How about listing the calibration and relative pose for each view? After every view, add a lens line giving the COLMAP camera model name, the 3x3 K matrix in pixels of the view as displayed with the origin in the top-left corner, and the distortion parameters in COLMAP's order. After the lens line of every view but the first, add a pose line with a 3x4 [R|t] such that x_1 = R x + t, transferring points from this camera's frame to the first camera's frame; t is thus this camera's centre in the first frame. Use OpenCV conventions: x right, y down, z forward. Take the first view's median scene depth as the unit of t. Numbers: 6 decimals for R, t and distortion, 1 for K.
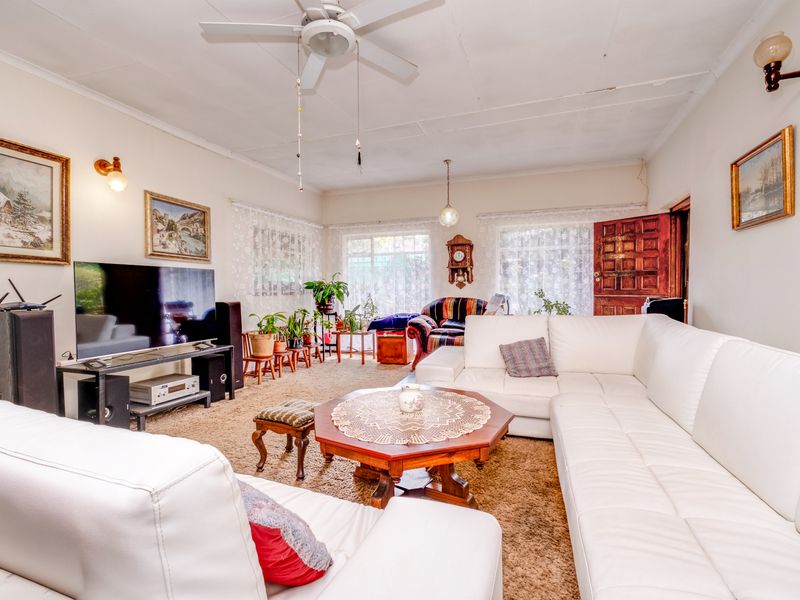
lens RADIAL K [[382.7, 0, 400.0], [0, 382.7, 300.0], [0, 0, 1]] dist [-0.001837, -0.000232]
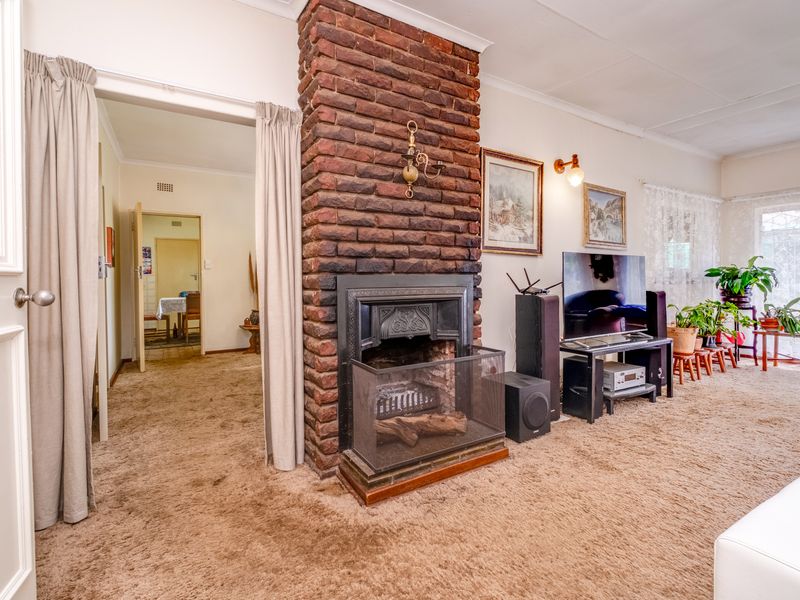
lens RADIAL K [[404.9, 0, 404.3], [0, 404.9, 282.5], [0, 0, 1]] dist [-0.001394, 0.000481]
pose [[0.783787, 0.010276, -0.620945, -0.342067], [-0.018824, 0.999797, -0.007215, 0.004052], [0.620744, 0.017344, 0.783821, -0.160839]]
